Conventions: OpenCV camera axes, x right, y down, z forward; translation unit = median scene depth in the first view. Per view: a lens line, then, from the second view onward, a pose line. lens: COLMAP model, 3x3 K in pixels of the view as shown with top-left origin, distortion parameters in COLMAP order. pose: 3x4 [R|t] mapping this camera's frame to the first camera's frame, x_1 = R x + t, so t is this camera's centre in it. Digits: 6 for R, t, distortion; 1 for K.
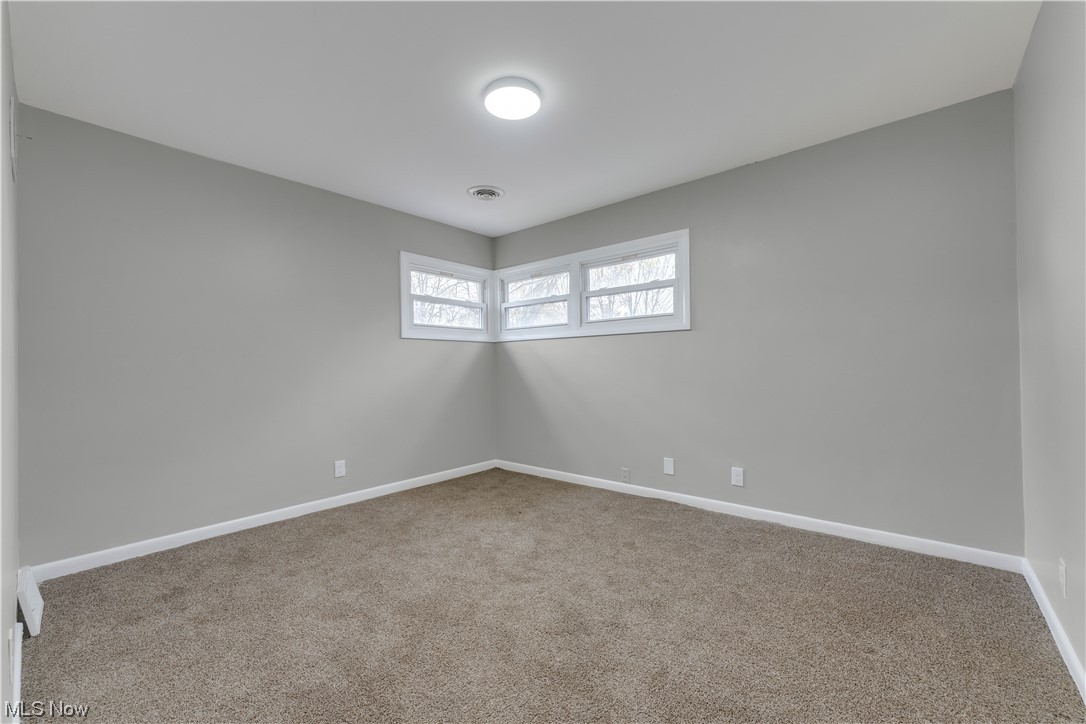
lens RADIAL K [[442.0, 0, 542.8], [0, 442.0, 366.3], [0, 0, 1]] dist [0.000564, -0.000194]
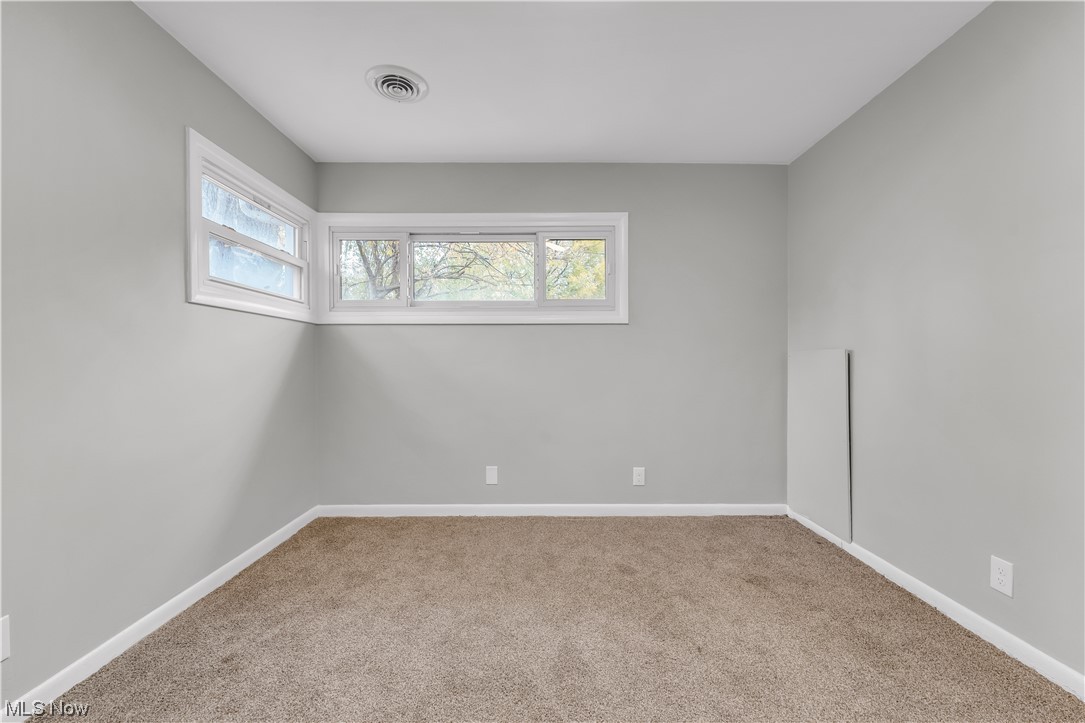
lens RADIAL K [[440.2, 0, 542.5], [0, 440.2, 361.5], [0, 0, 1]] dist [0.000463, -0.000489]
pose [[0.762838, 0.011657, 0.646484, -0.321047], [-0.009985, 0.999931, -0.006248, 0.002244], [-0.646512, -0.001689, 0.762902, 0.350004]]
